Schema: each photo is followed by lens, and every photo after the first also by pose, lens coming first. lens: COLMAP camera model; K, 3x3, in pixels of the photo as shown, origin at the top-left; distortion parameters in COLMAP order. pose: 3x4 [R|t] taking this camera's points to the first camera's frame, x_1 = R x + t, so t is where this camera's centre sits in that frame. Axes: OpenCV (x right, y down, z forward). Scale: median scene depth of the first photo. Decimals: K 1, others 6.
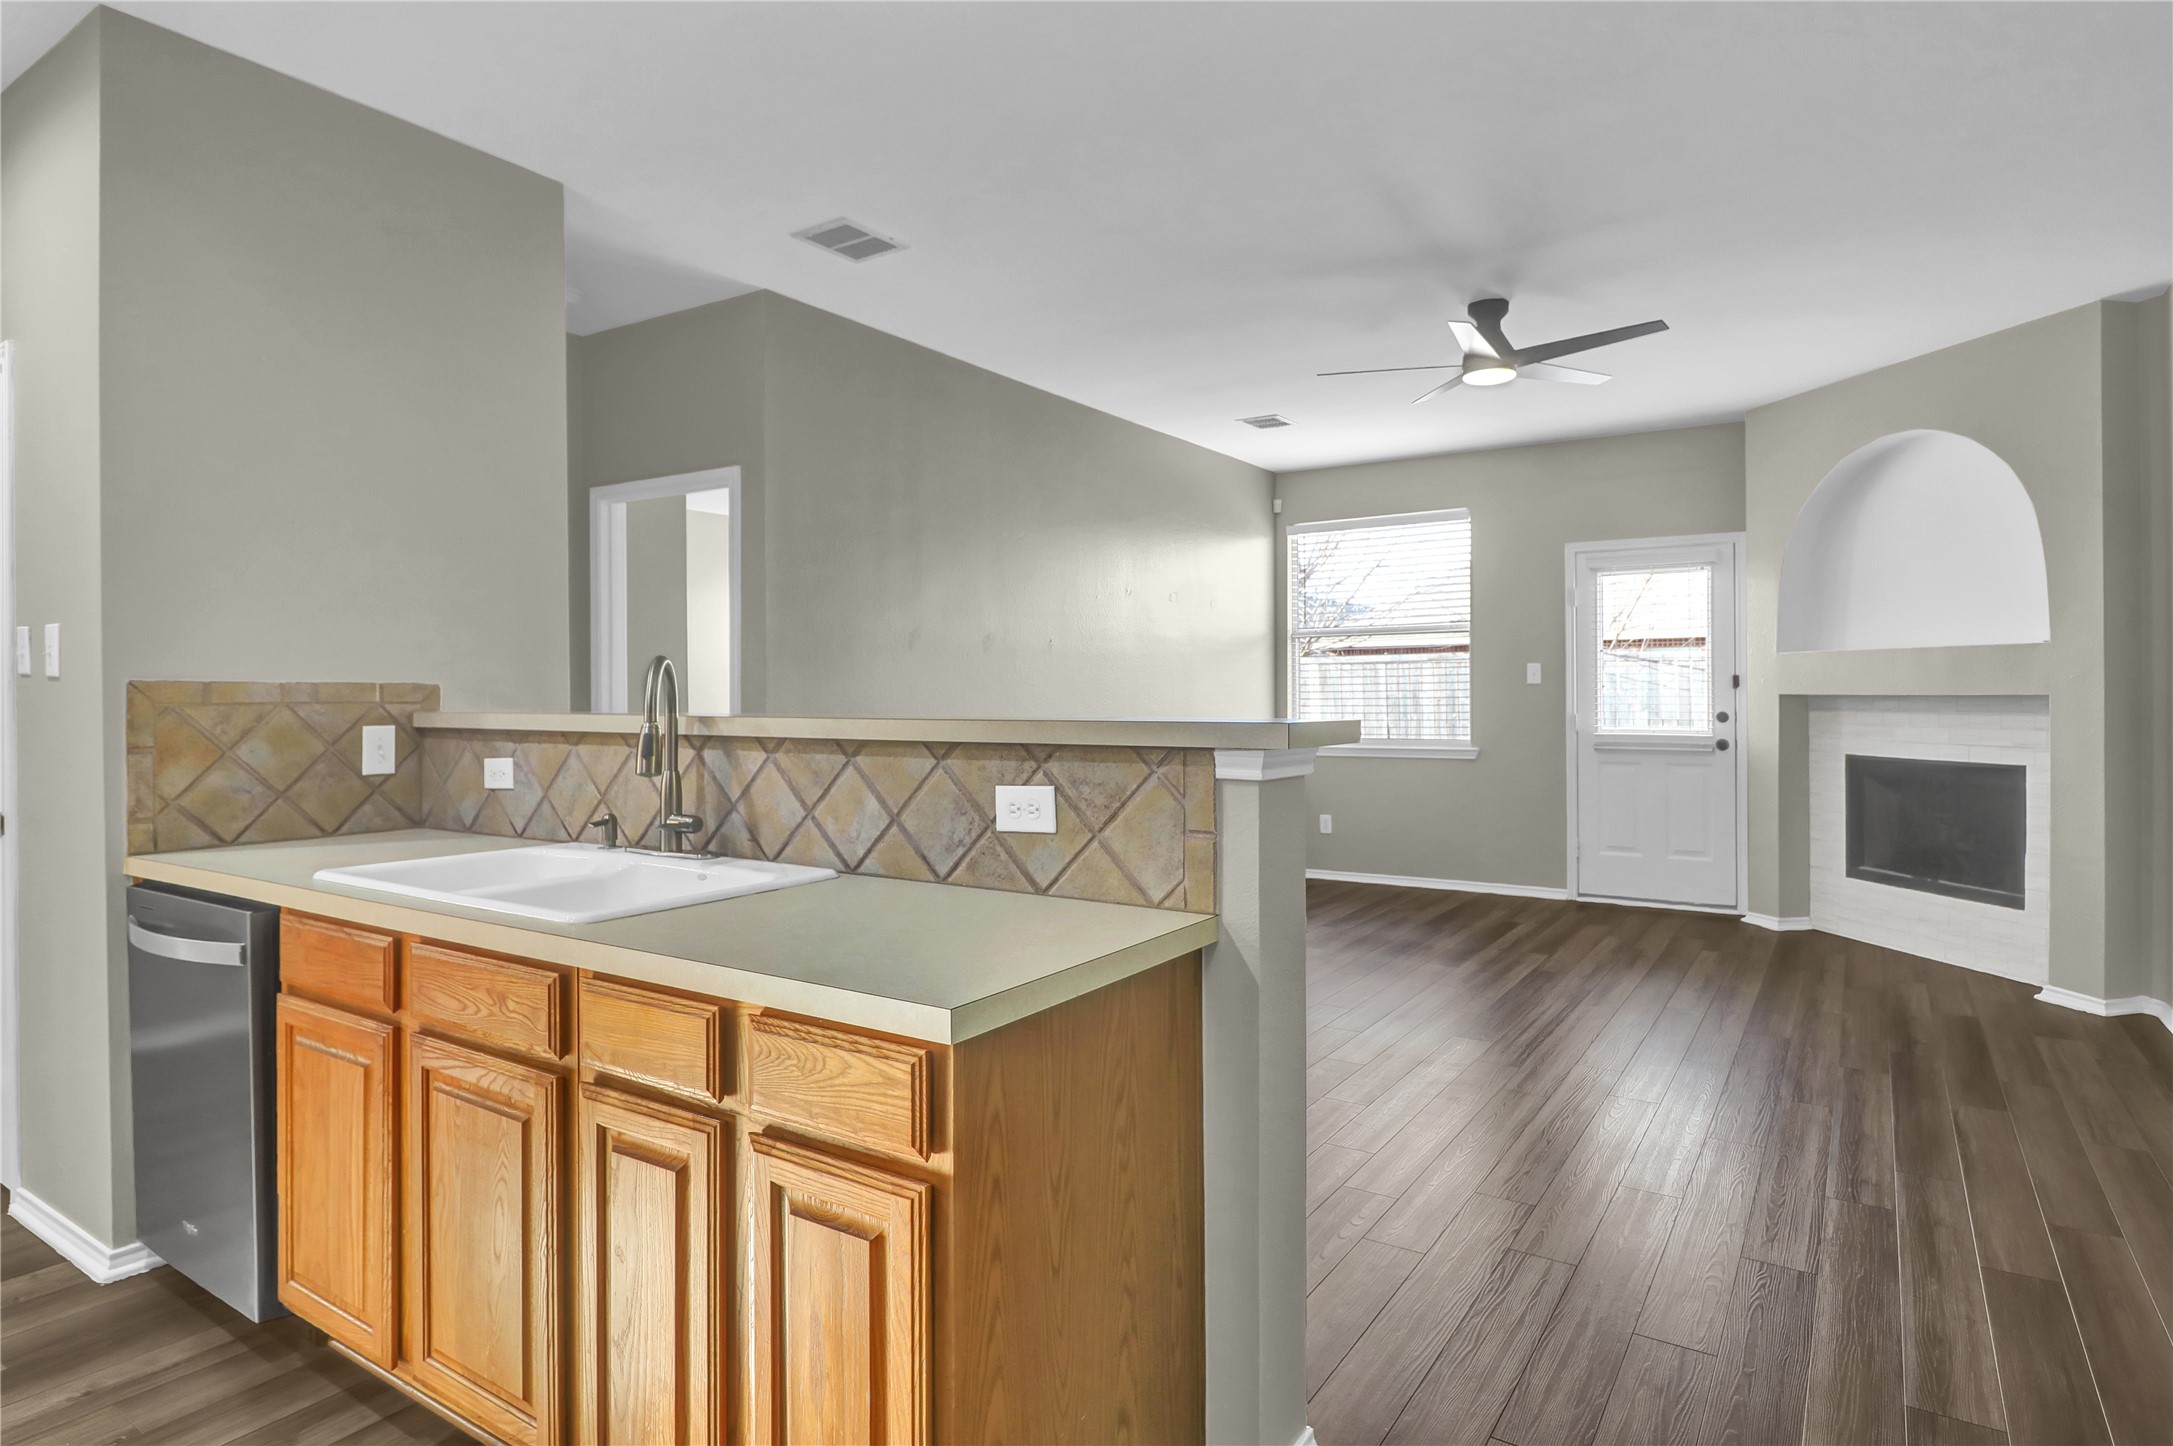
lens RADIAL K [[1202.1, 0, 1024.2], [0, 1202.1, 685.4], [0, 0, 1]] dist [0.003753, -0.012931]
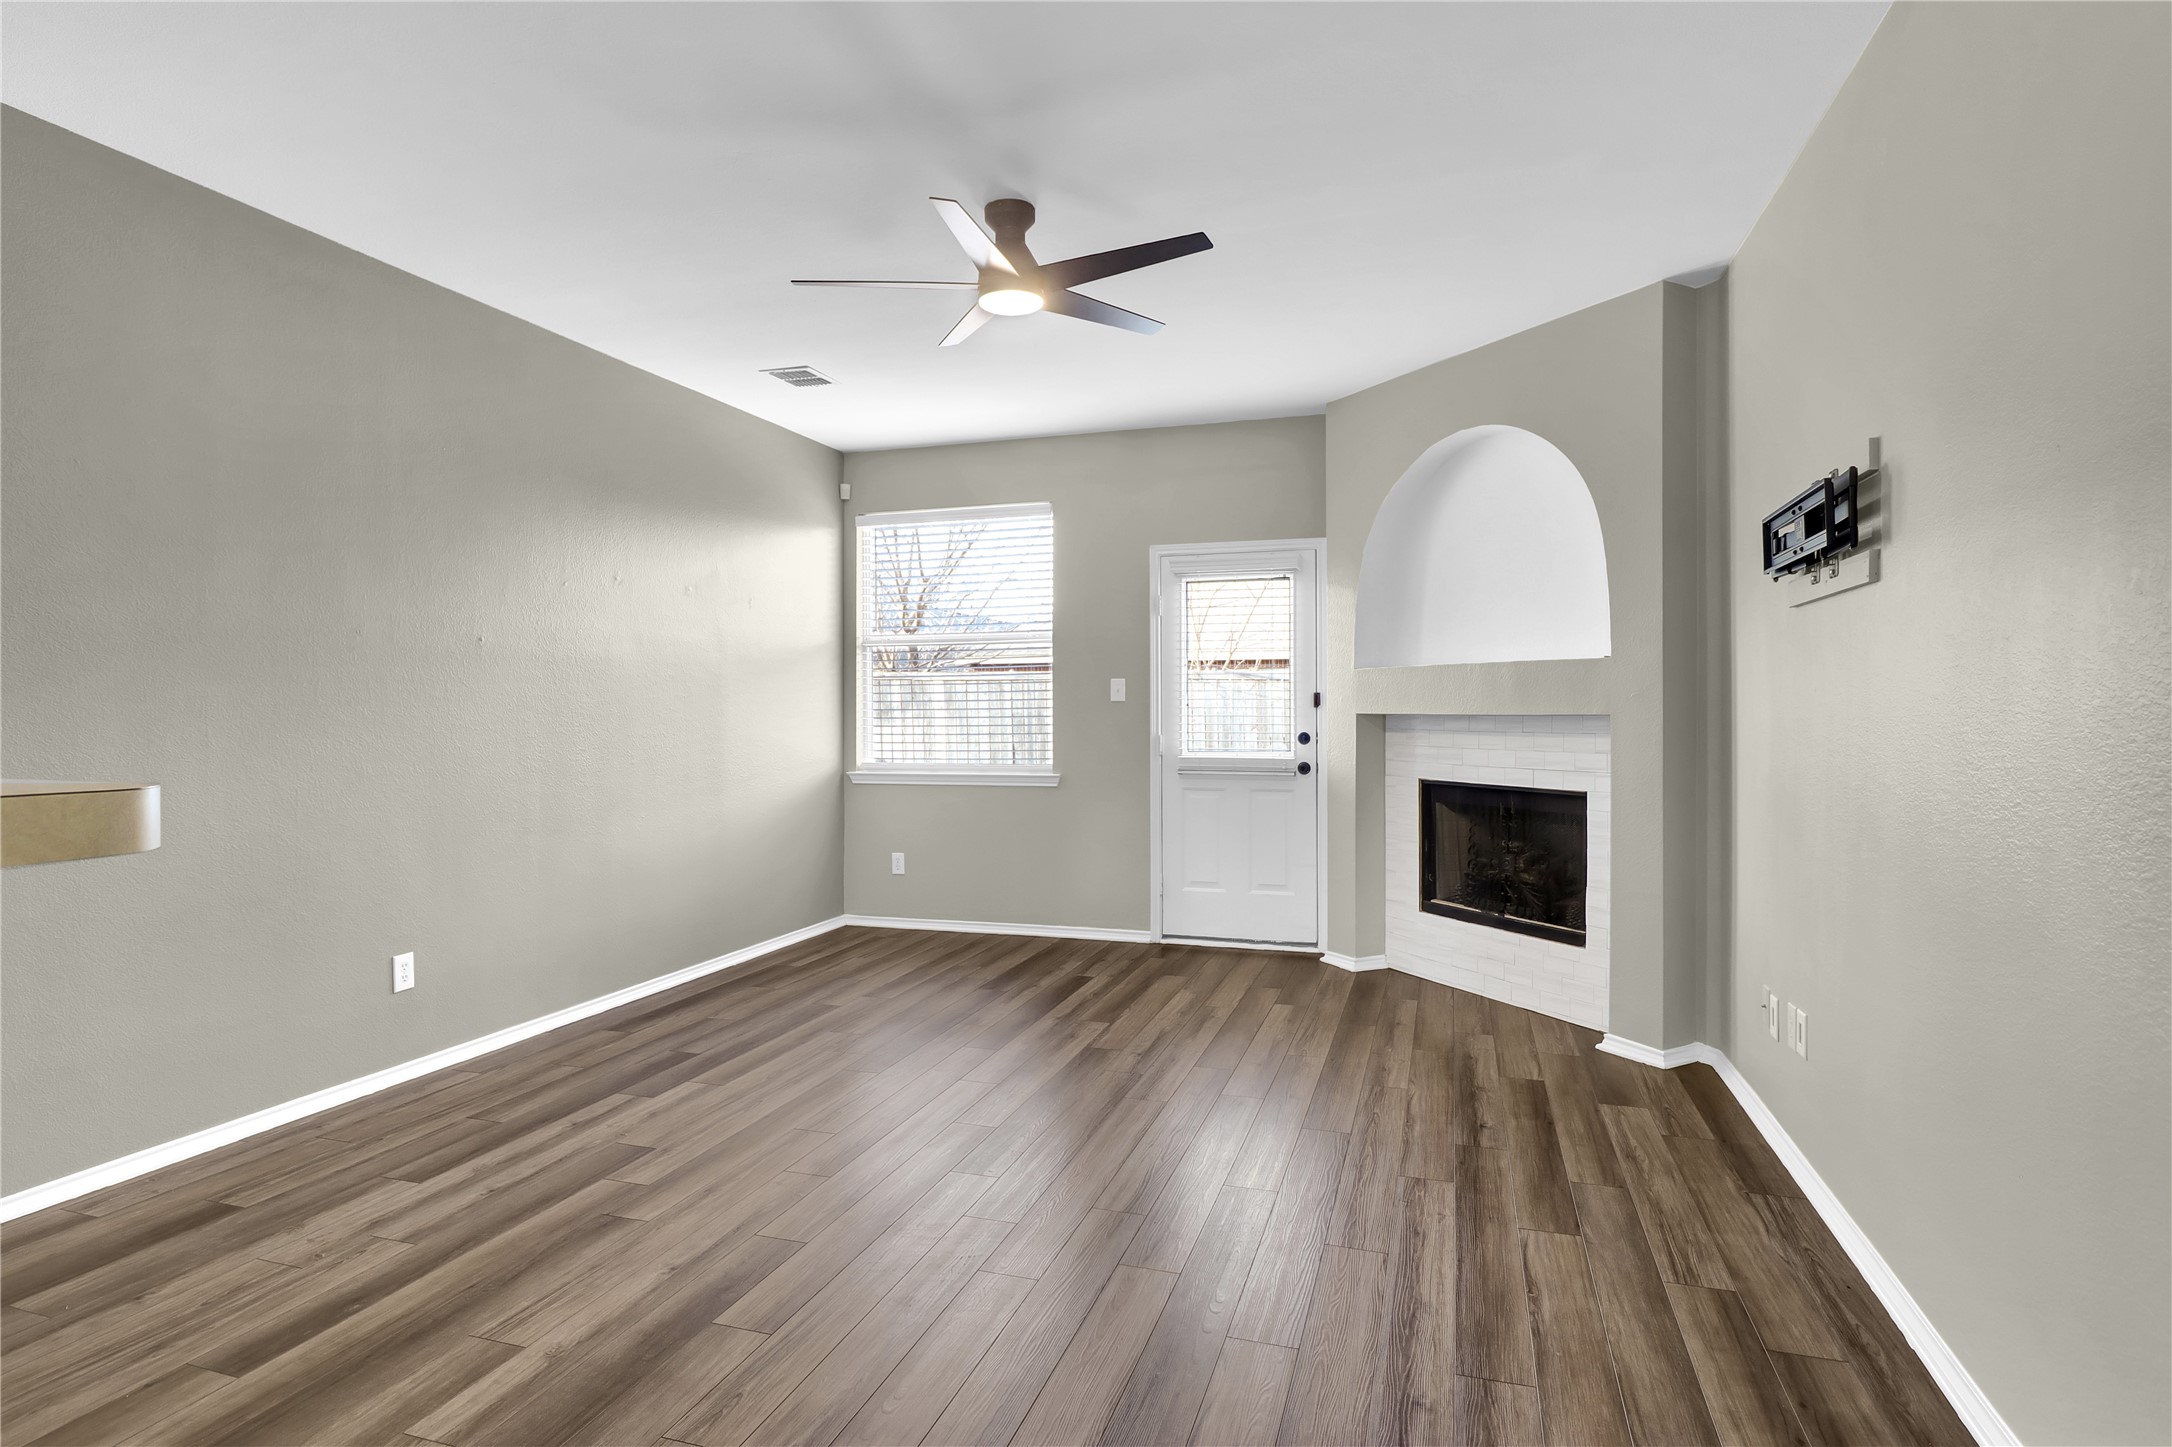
lens RADIAL K [[1171.3, 0, 1070.6], [0, 1171.3, 700.0], [0, 0, 1]] dist [0.008004, -0.019068]
pose [[0.956260, 0.004894, 0.292478, 0.161188], [-0.003866, 0.999984, -0.004092, 0.001651], [-0.292494, 0.002783, 0.956263, 0.212265]]
